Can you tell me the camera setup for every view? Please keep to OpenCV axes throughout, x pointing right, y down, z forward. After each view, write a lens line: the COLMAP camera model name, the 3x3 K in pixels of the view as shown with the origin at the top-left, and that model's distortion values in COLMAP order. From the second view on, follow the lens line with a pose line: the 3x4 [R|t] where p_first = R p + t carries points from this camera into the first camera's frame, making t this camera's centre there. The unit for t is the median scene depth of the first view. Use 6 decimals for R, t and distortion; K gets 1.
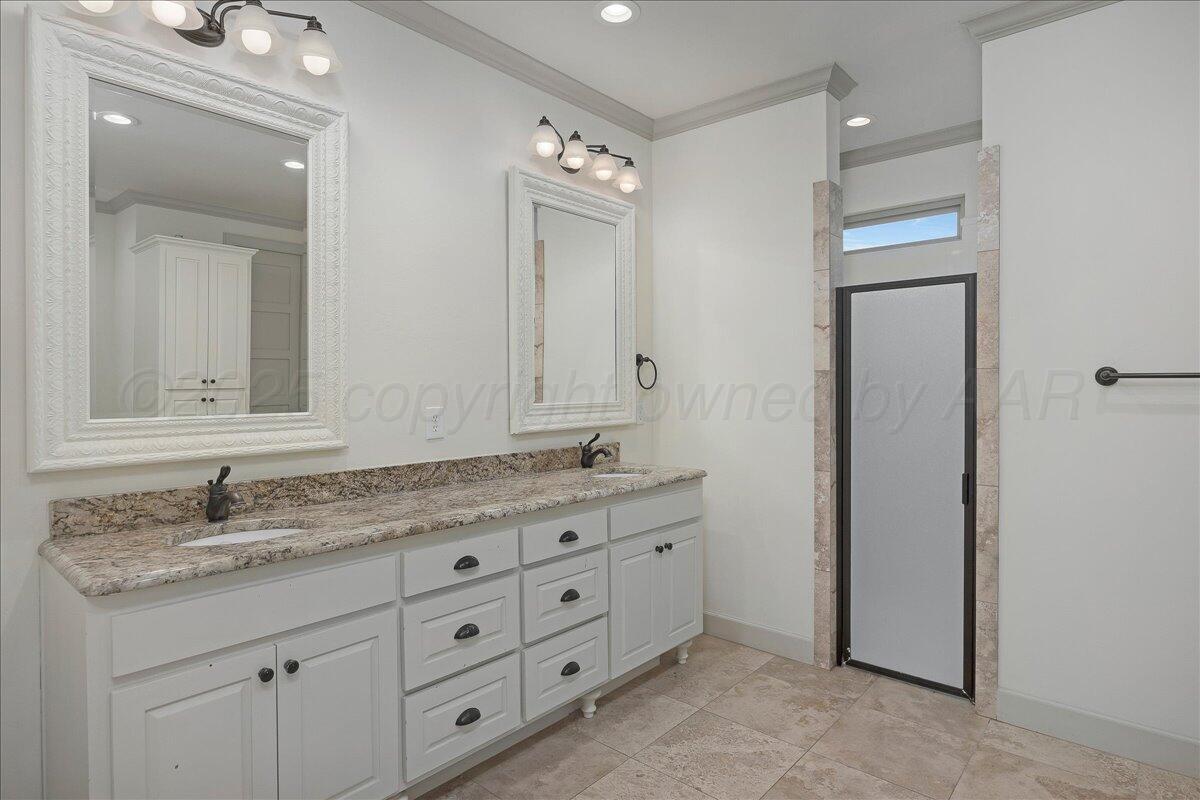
lens RADIAL K [[657.1, 0, 598.9], [0, 657.1, 375.8], [0, 0, 1]] dist [0.000697, 0.001144]
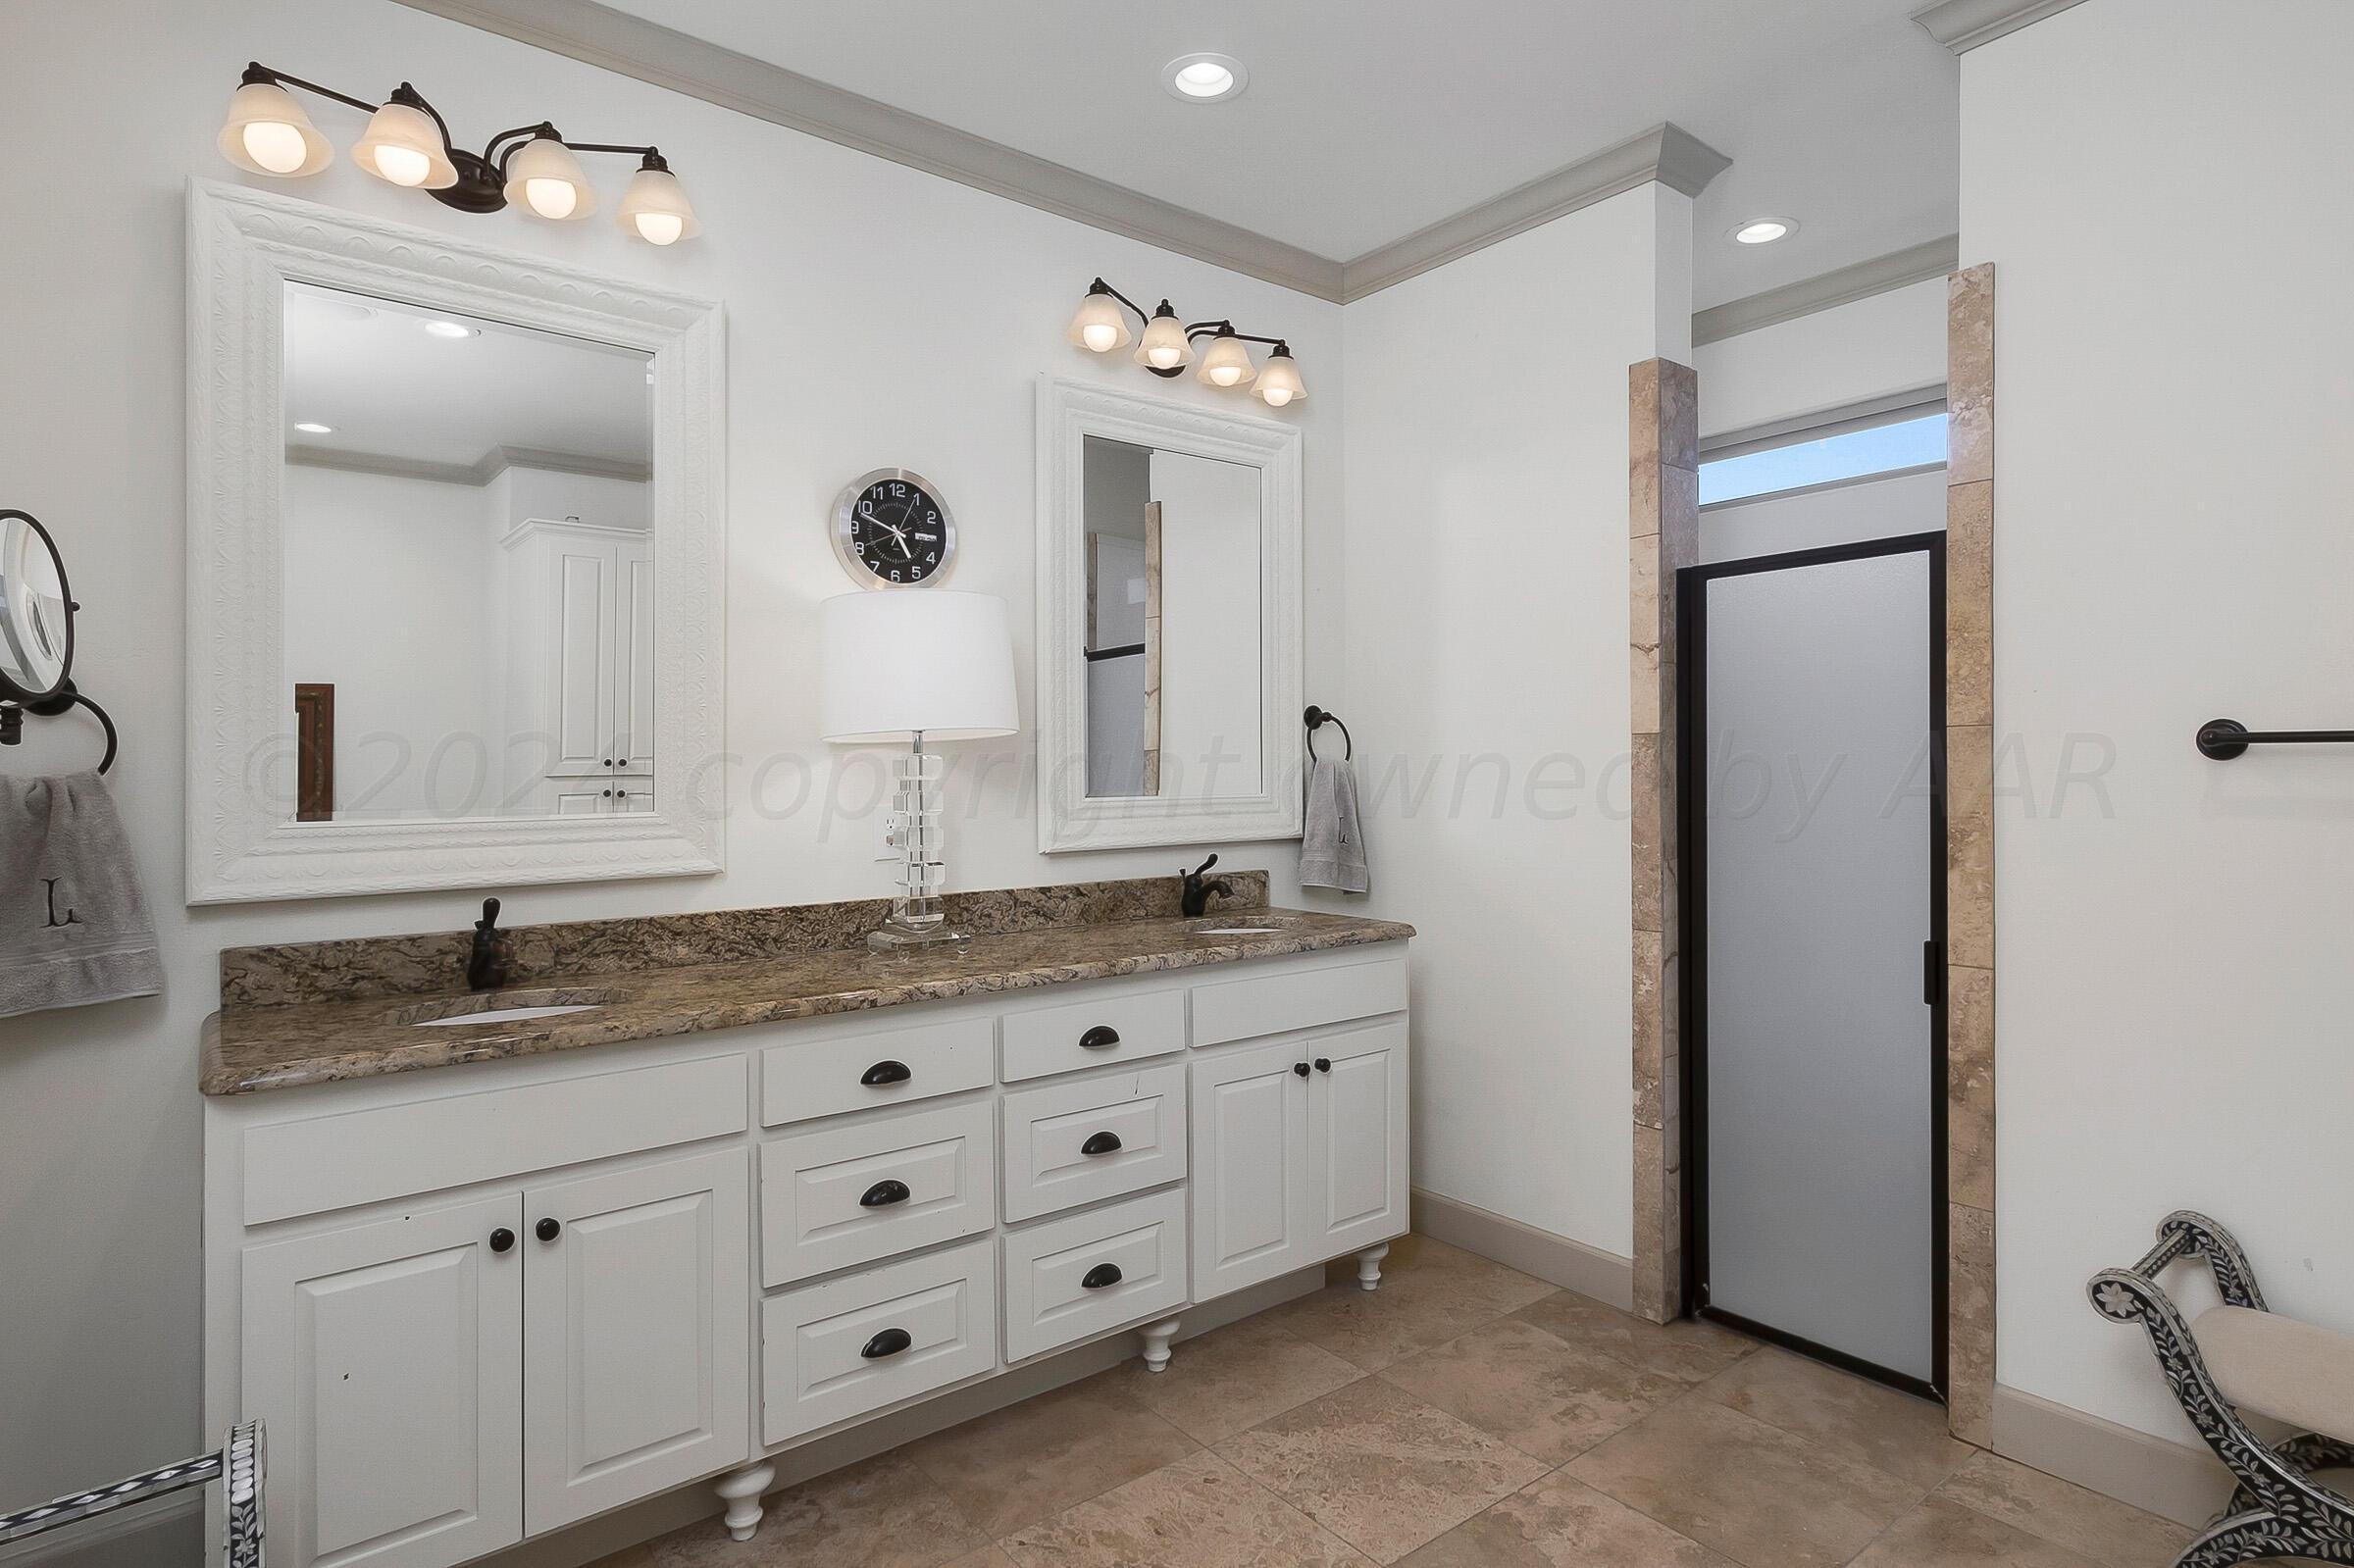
lens RADIAL K [[1245.0, 0, 1180.7], [0, 1245.0, 749.4], [0, 0, 1]] dist [0.021136, 0.000883]
pose [[0.983210, -0.008329, -0.182290, 0.188353], [0.008354, 0.999965, -0.000634, 0.002469], [0.182289, -0.000900, 0.983245, -0.020661]]
